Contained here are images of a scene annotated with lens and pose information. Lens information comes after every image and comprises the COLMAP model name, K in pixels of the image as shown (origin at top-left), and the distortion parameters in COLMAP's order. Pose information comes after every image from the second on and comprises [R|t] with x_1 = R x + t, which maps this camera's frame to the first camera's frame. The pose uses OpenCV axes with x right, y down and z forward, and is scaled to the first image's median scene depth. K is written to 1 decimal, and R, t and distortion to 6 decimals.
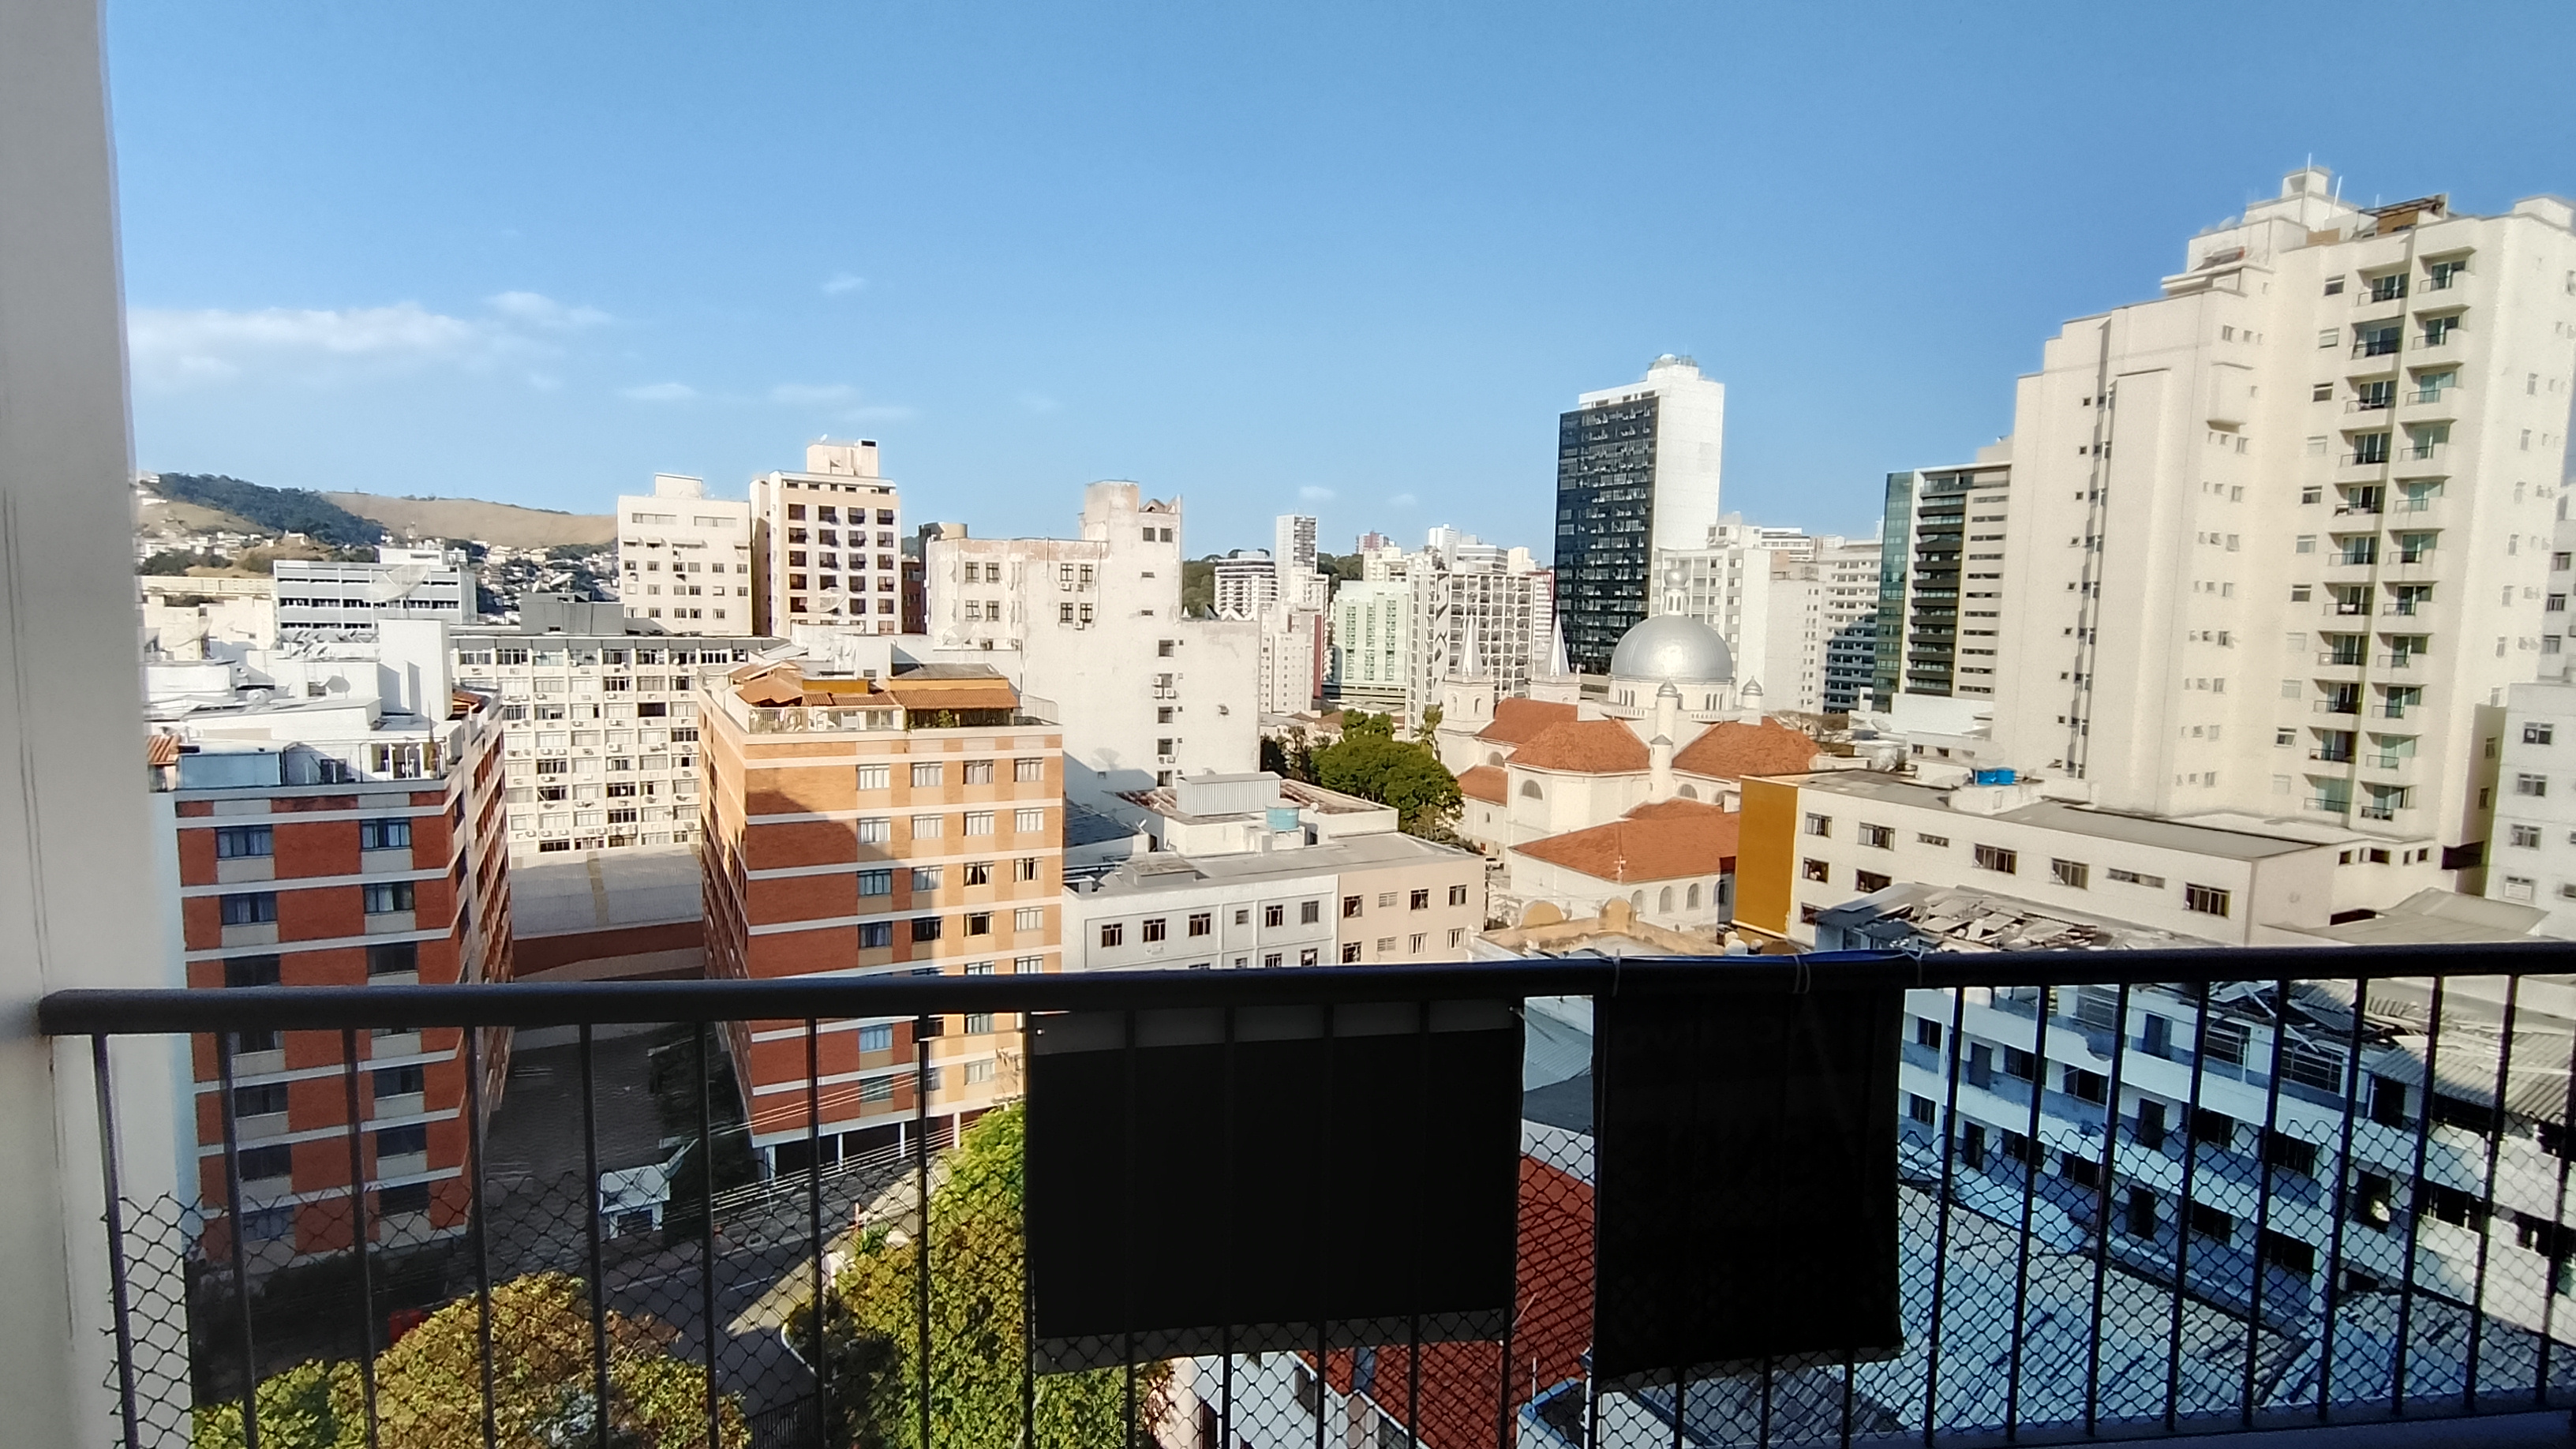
lens RADIAL K [[1238.7, 0, 1313.7], [0, 1238.7, 709.1], [0, 0, 1]] dist [-0.001953, 0.003211]
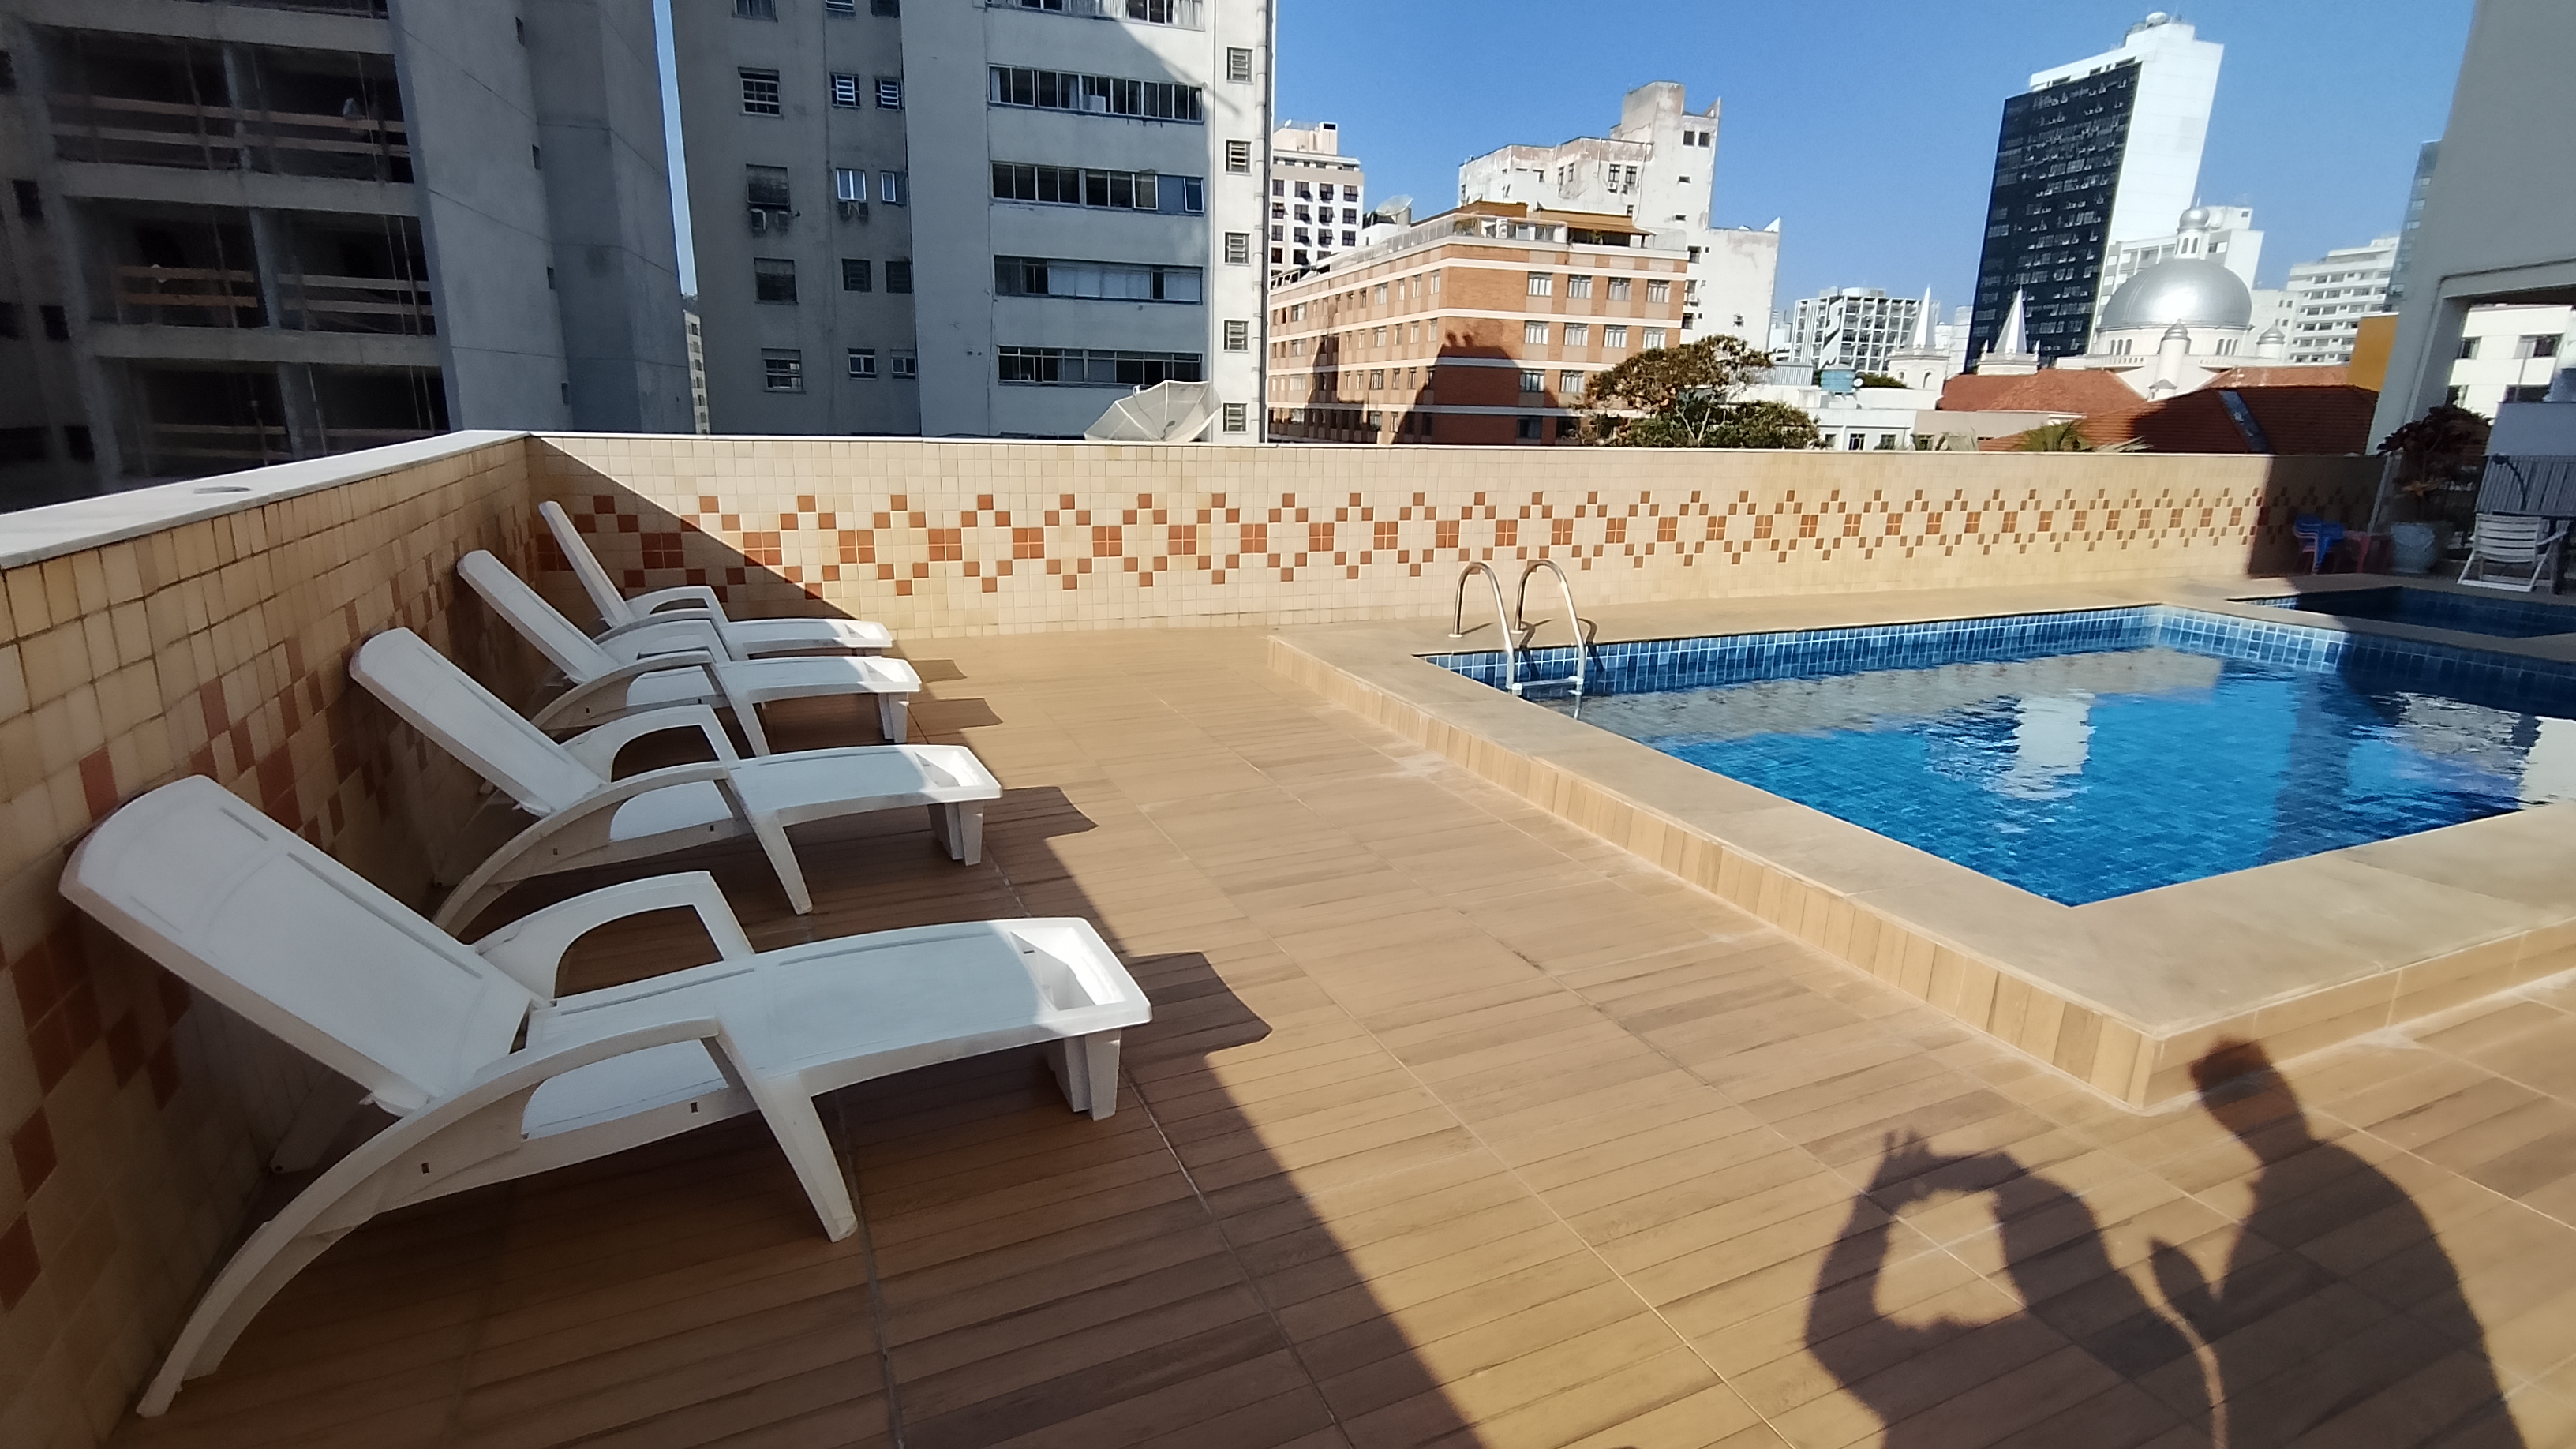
lens RADIAL K [[1238.7, 0, 1280.3], [0, 1238.7, 734.5], [0, 0, 1]] dist [-0.001953, 0.003211]
pose [[0.974421, 0.058580, -0.216960, -0.216371], [-0.023343, 0.986590, 0.161543, 0.199889], [0.223513, -0.152346, 0.962721, -0.169673]]
